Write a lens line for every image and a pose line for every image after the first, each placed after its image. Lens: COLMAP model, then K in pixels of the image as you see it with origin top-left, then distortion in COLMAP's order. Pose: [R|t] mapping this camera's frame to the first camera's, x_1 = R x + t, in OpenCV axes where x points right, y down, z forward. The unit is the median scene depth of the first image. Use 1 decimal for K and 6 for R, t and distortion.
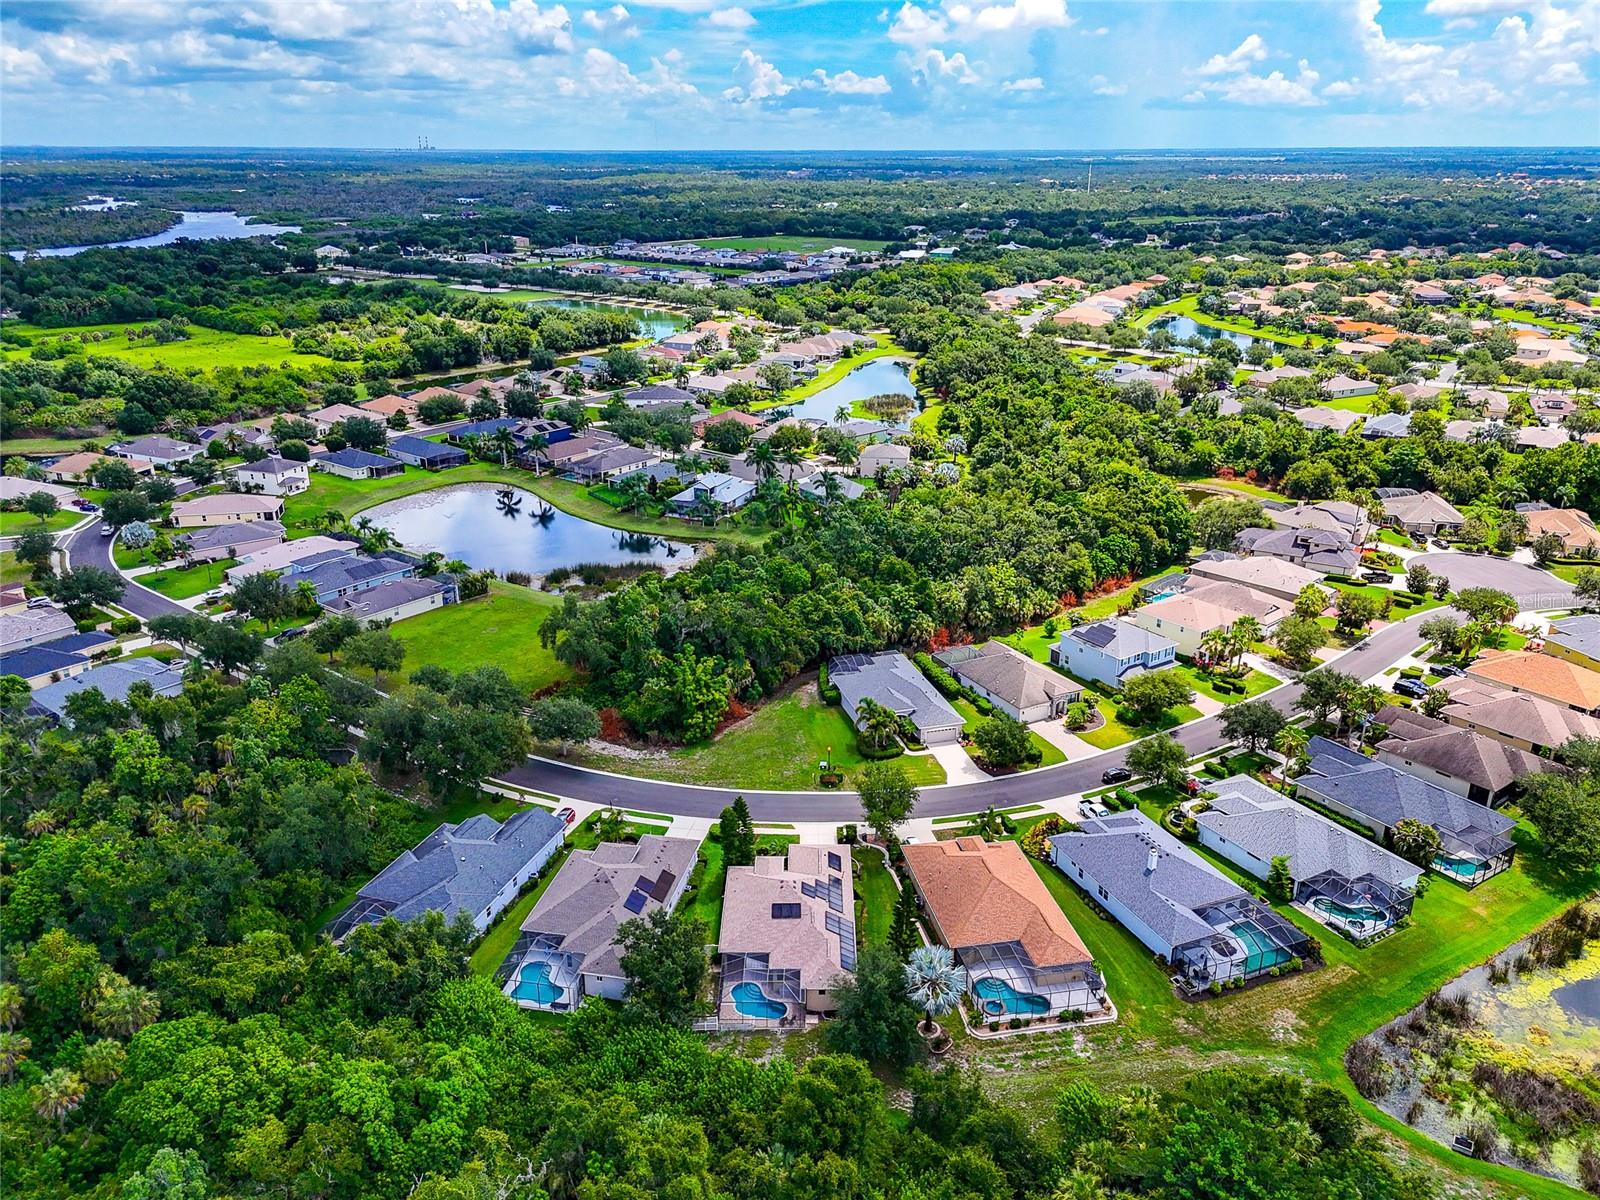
lens RADIAL K [[1182.5, 0, 800.0], [0, 1182.5, 600.0], [0, 0, 1]] dist [0.064079, -0.059826]
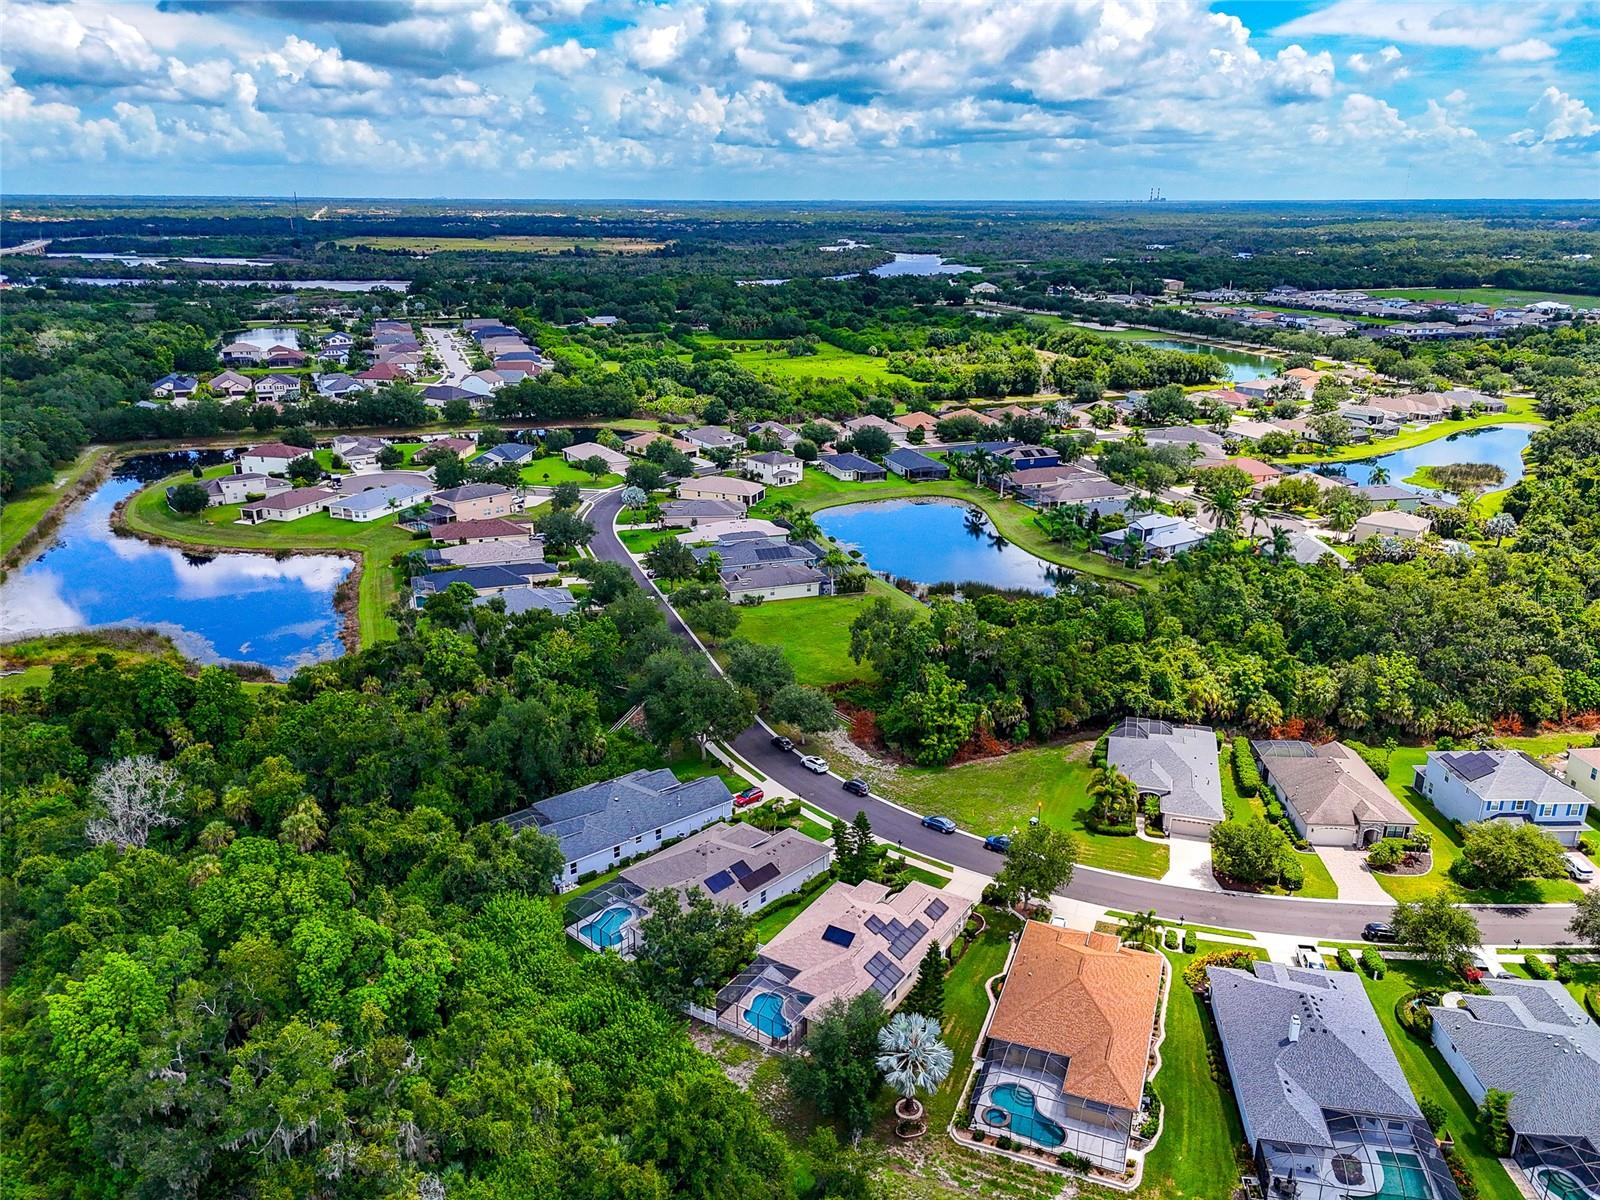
lens RADIAL K [[1182.5, 0, 800.0], [0, 1182.5, 600.0], [0, 0, 1]] dist [0.064079, -0.059826]
pose [[0.847677, 0.171417, -0.502055, 0.188546], [-0.190141, 0.981655, 0.014131, -0.002693], [0.495267, 0.083482, 0.864720, 0.074636]]
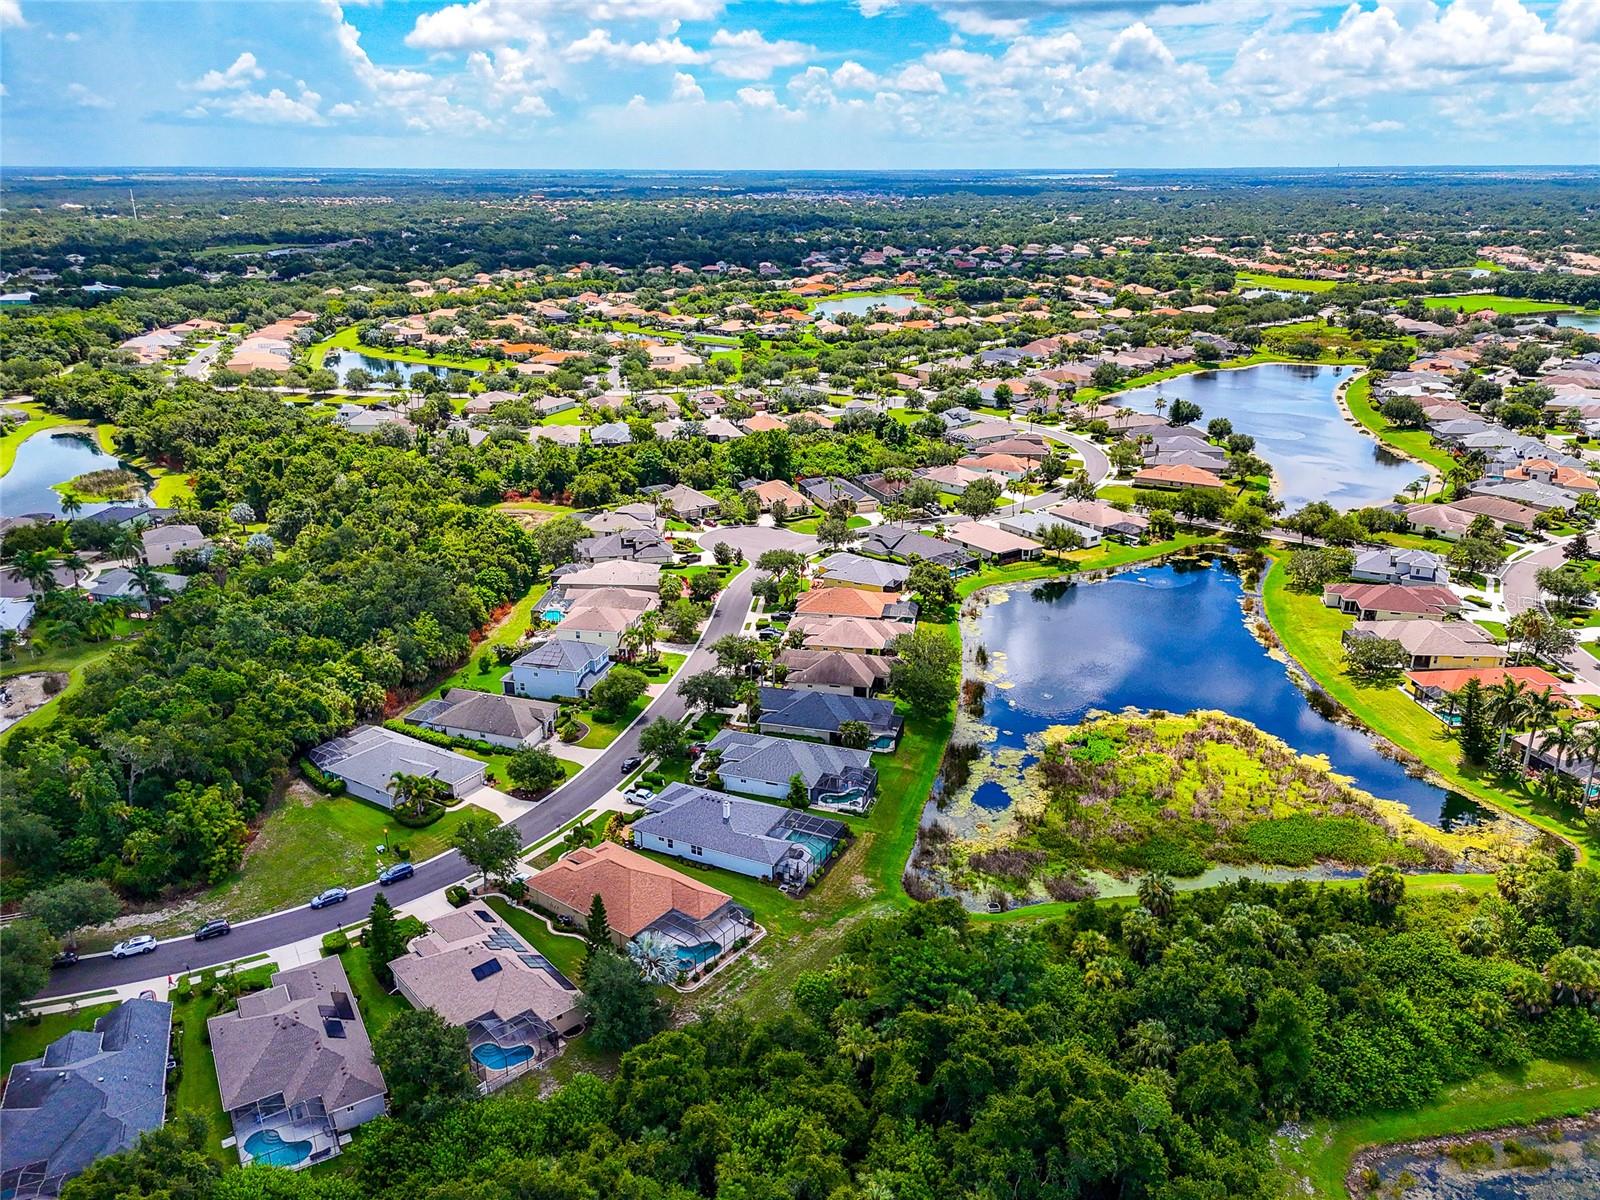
lens RADIAL K [[1182.5, 0, 800.0], [0, 1182.5, 600.0], [0, 0, 1]] dist [0.064079, -0.059826]
pose [[0.747089, -0.227021, 0.624755, -0.192063], [0.236344, 0.969177, 0.069552, -0.032953], [-0.621288, 0.095696, 0.777717, -0.018741]]
